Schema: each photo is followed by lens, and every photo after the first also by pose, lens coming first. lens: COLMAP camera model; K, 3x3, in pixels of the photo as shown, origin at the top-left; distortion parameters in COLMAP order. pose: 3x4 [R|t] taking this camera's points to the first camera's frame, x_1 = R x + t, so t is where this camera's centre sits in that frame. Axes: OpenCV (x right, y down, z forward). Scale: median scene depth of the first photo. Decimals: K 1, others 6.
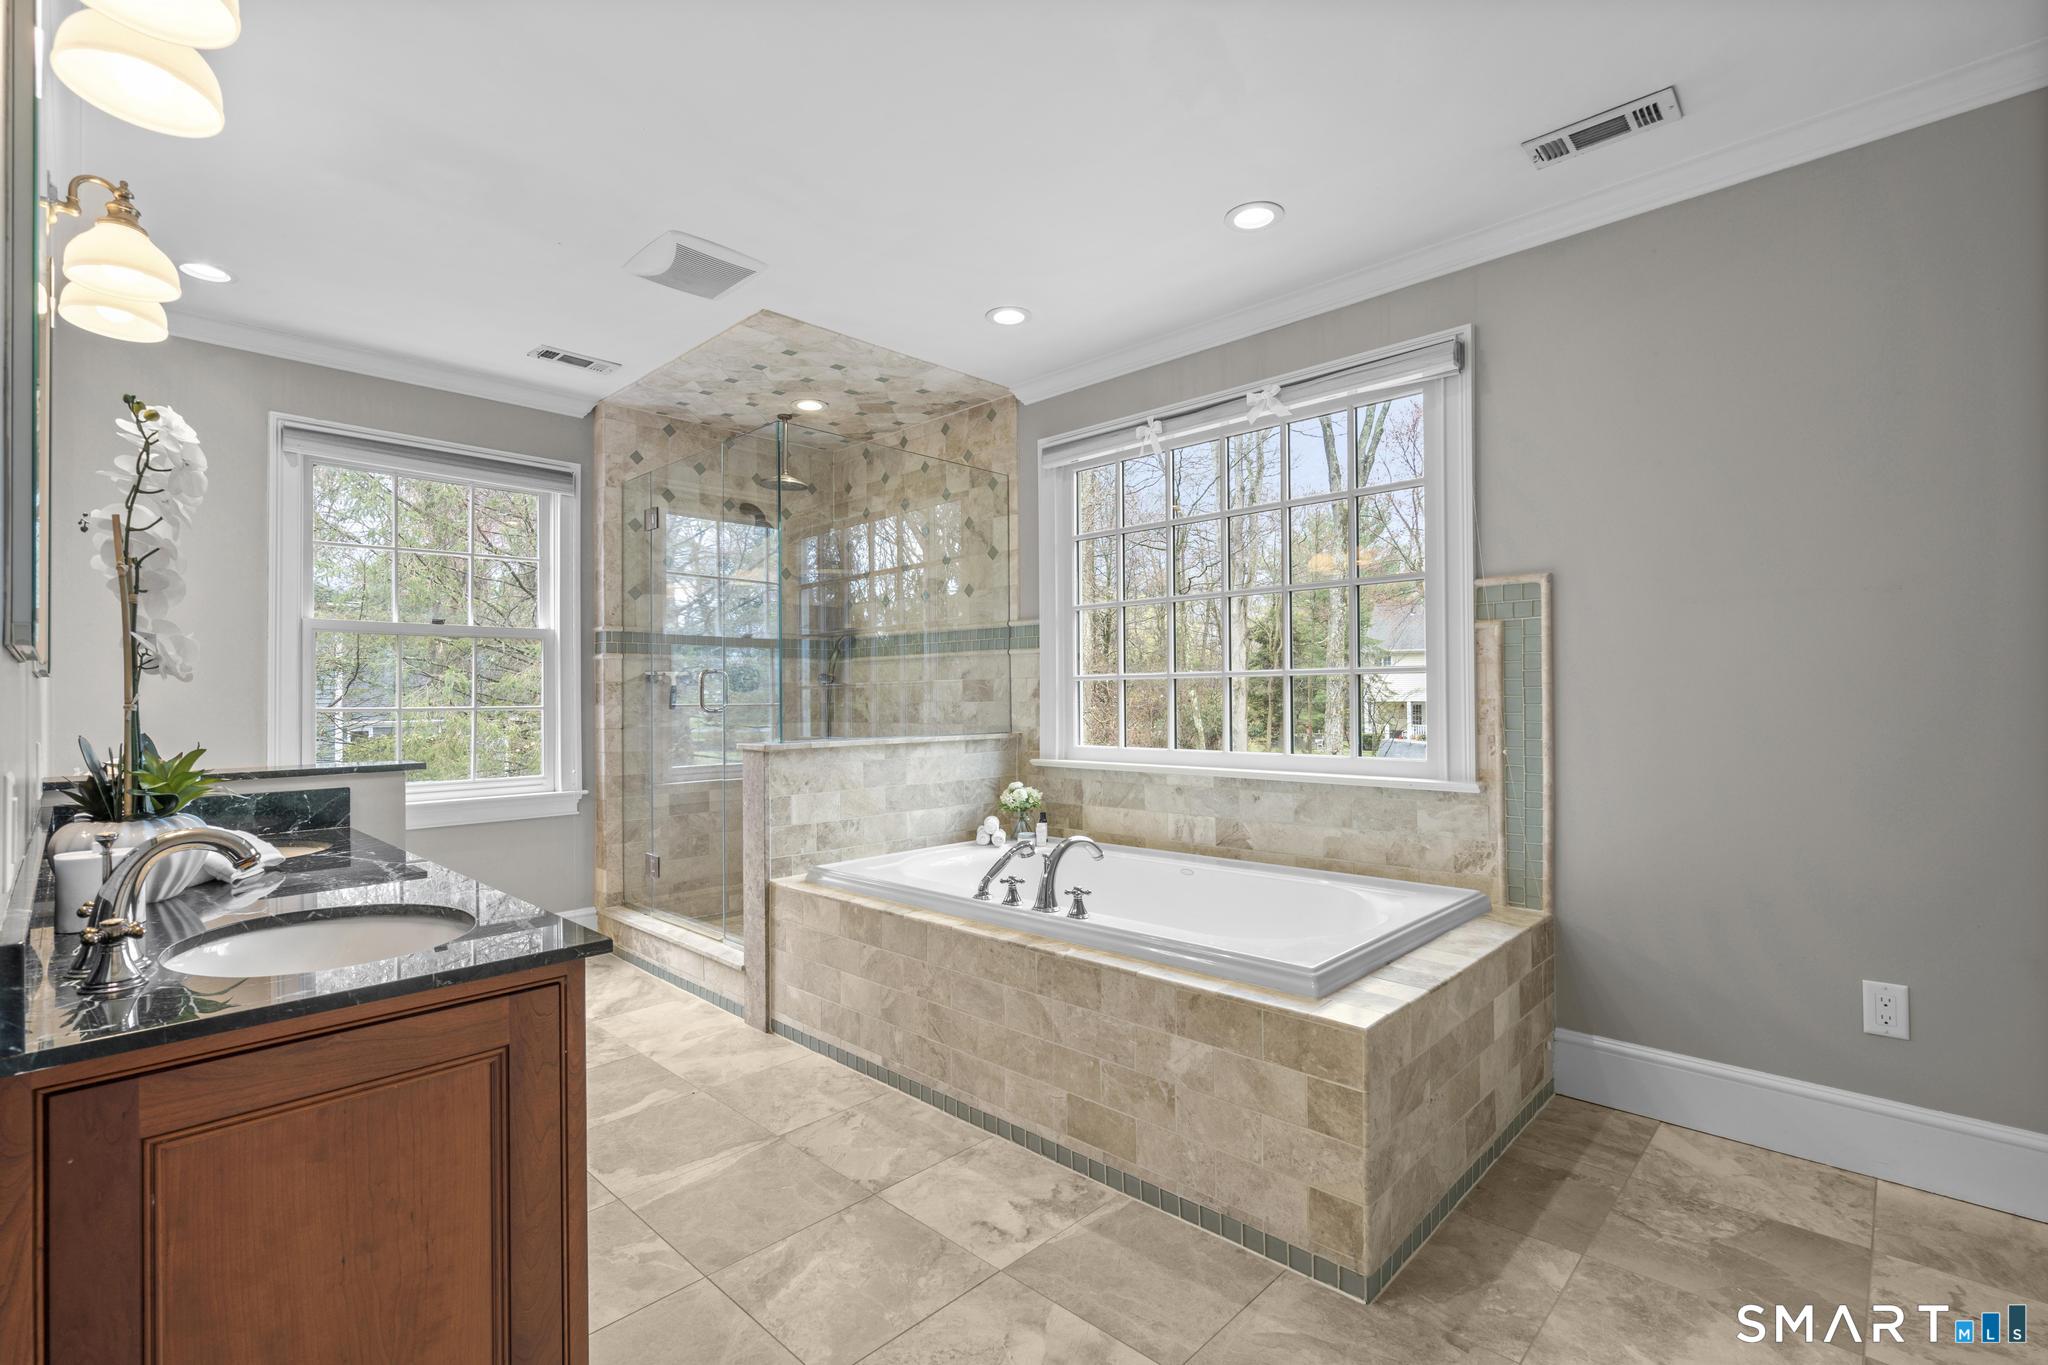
lens RADIAL K [[921.7, 0, 1016.2], [0, 921.7, 687.6], [0, 0, 1]] dist [-0.004232, 0.001254]
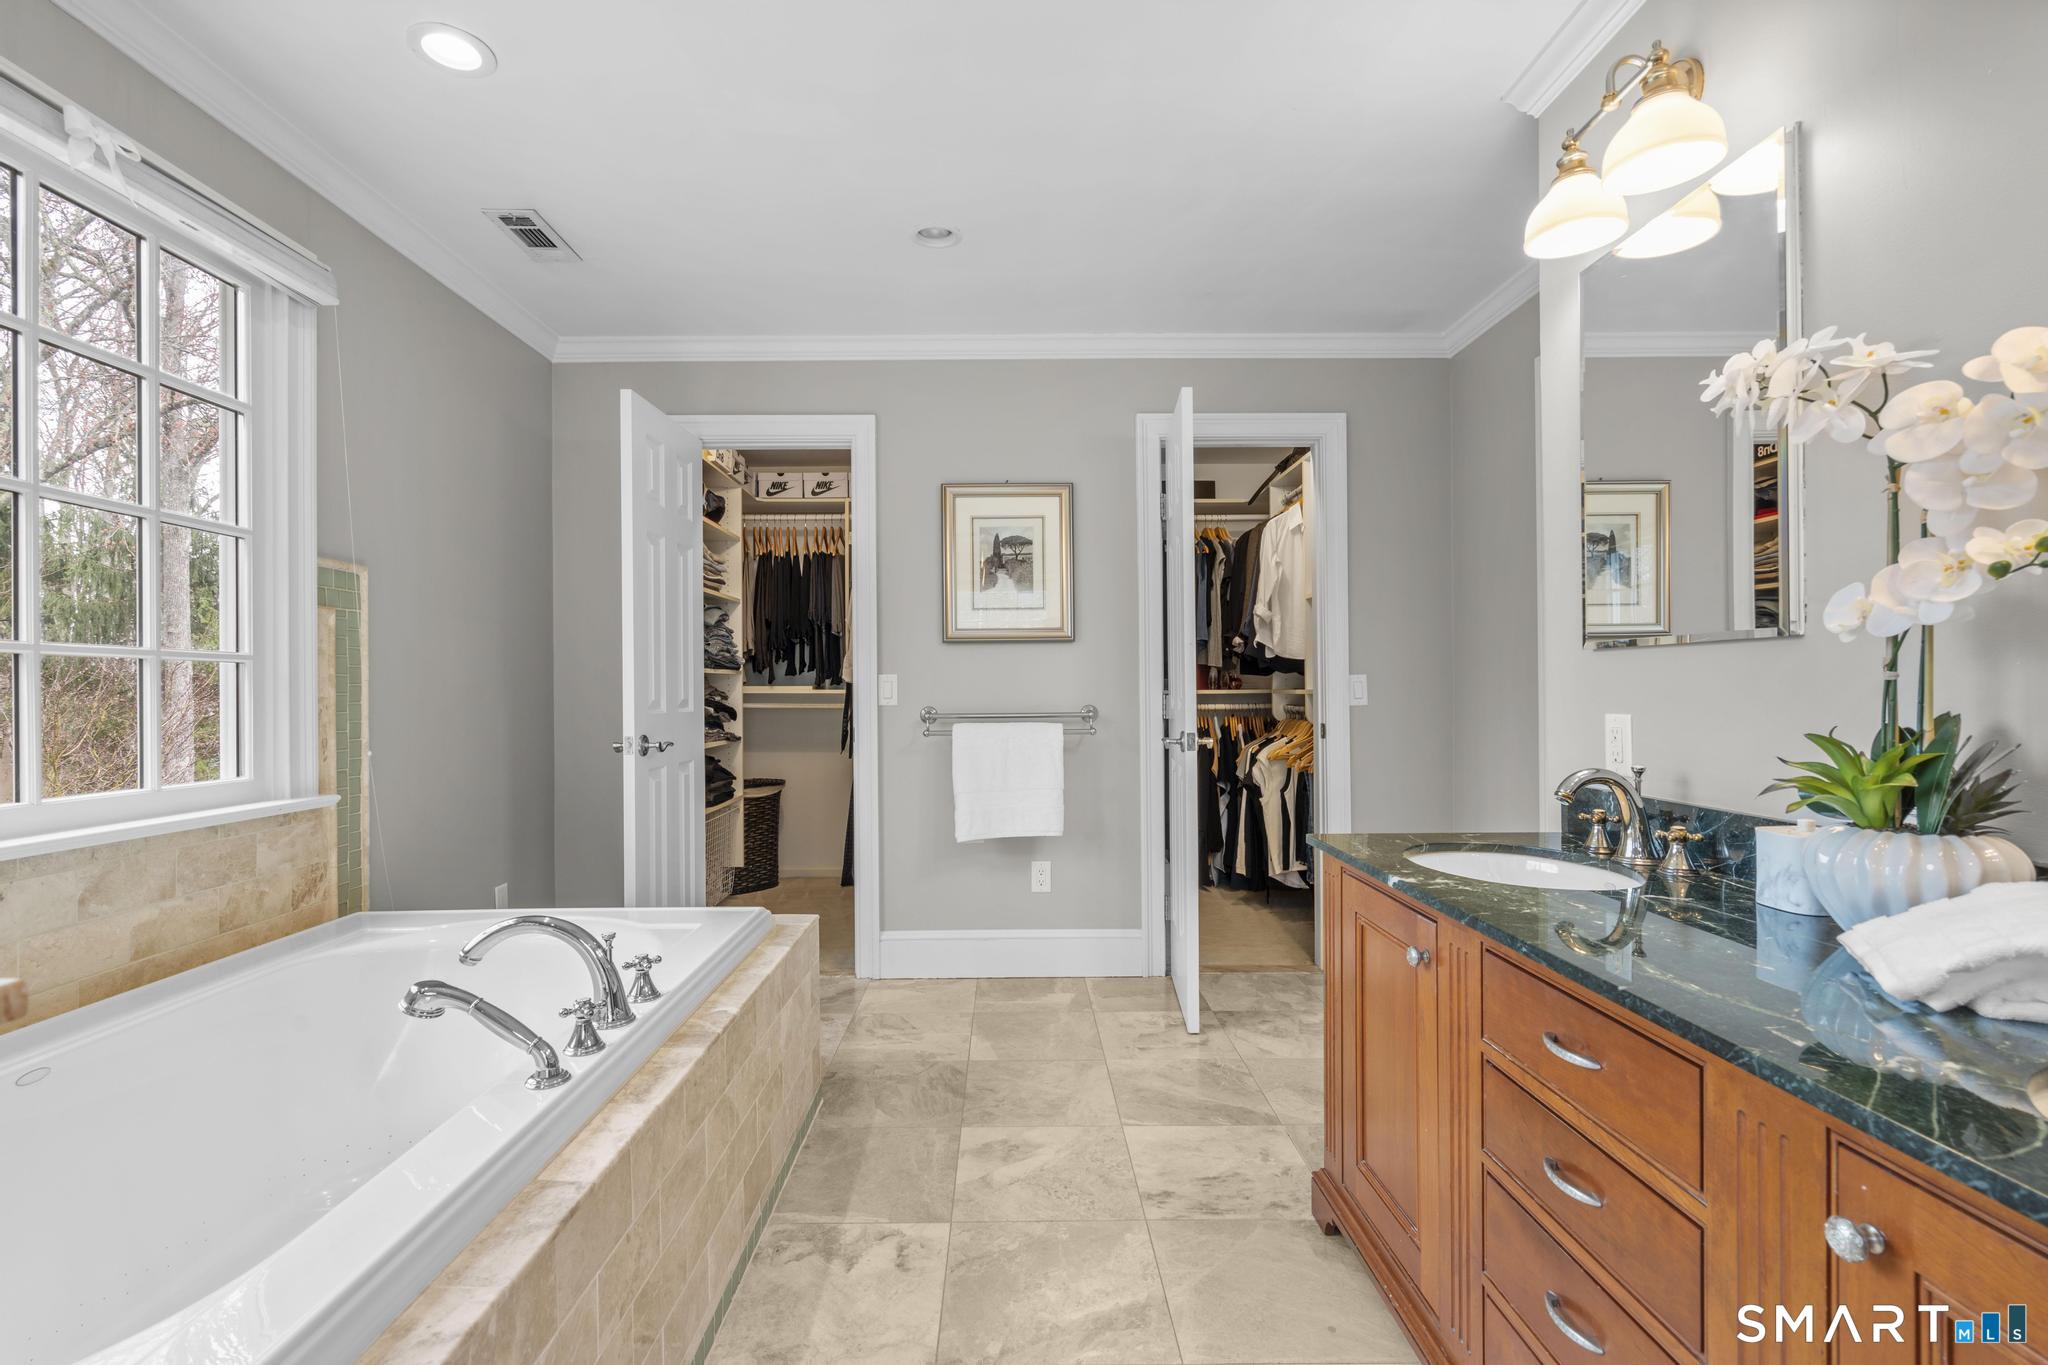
lens RADIAL K [[921.7, 0, 1008.4], [0, 921.7, 688.1], [0, 0, 1]] dist [-0.004232, 0.001254]
pose [[-0.700887, 0.015063, 0.713113, -0.466394], [0.004714, 0.999853, -0.016487, 0.017712], [-0.713257, -0.008194, -0.700855, 0.953369]]
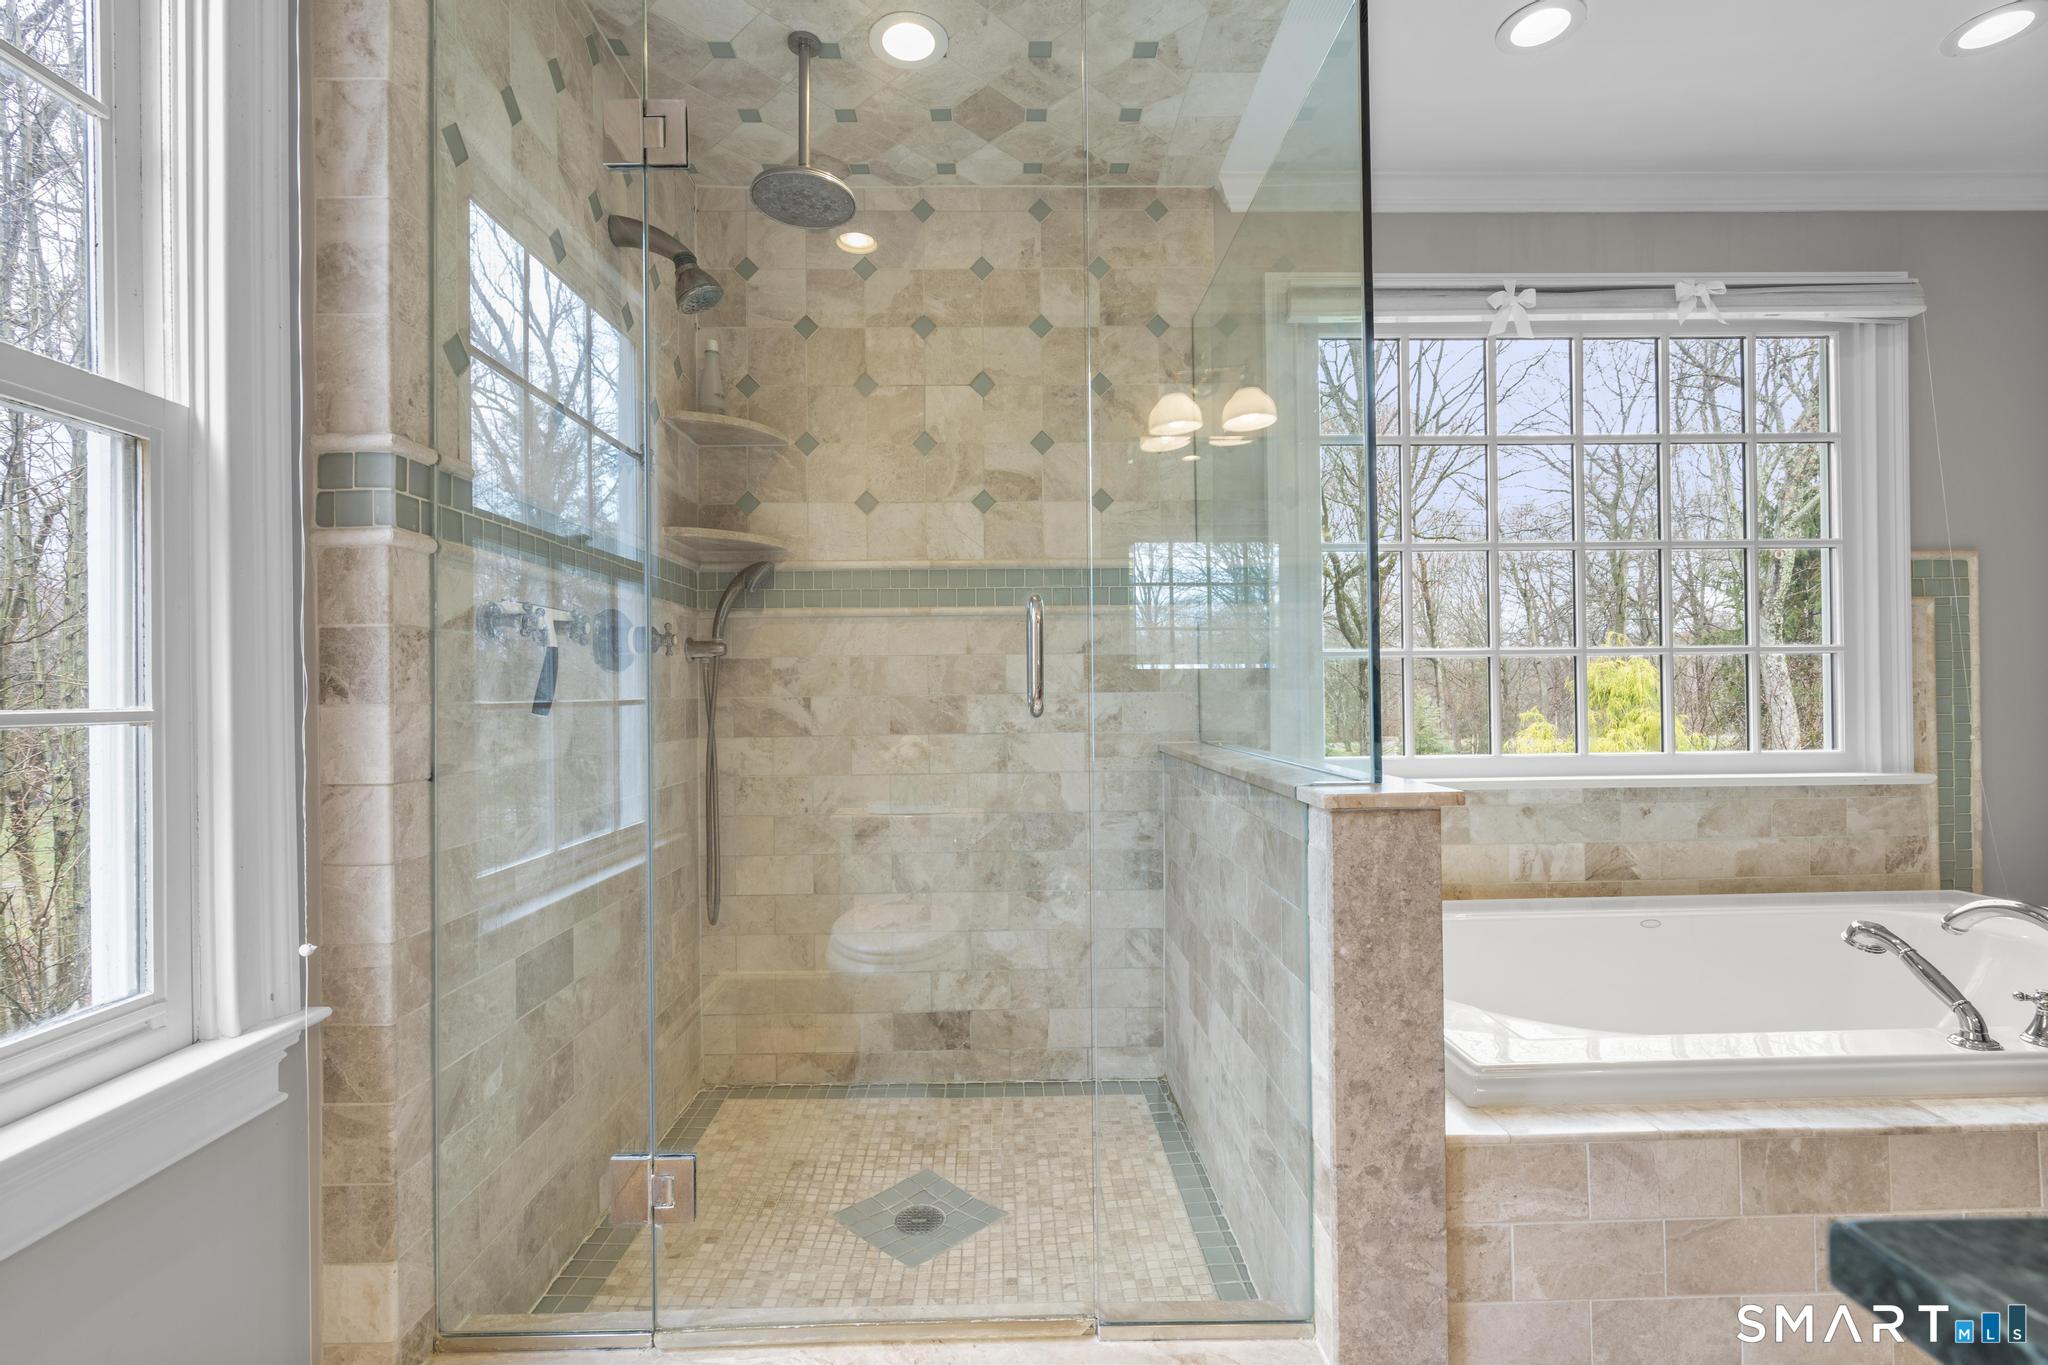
lens RADIAL K [[921.7, 0, 1017.3], [0, 921.7, 687.1], [0, 0, 1]] dist [-0.004232, 0.001254]
pose [[0.703764, 0.002966, 0.710428, -0.655287], [-0.001709, 0.999995, -0.002481, 0.018054], [-0.710432, 0.000532, 0.703766, 0.826658]]
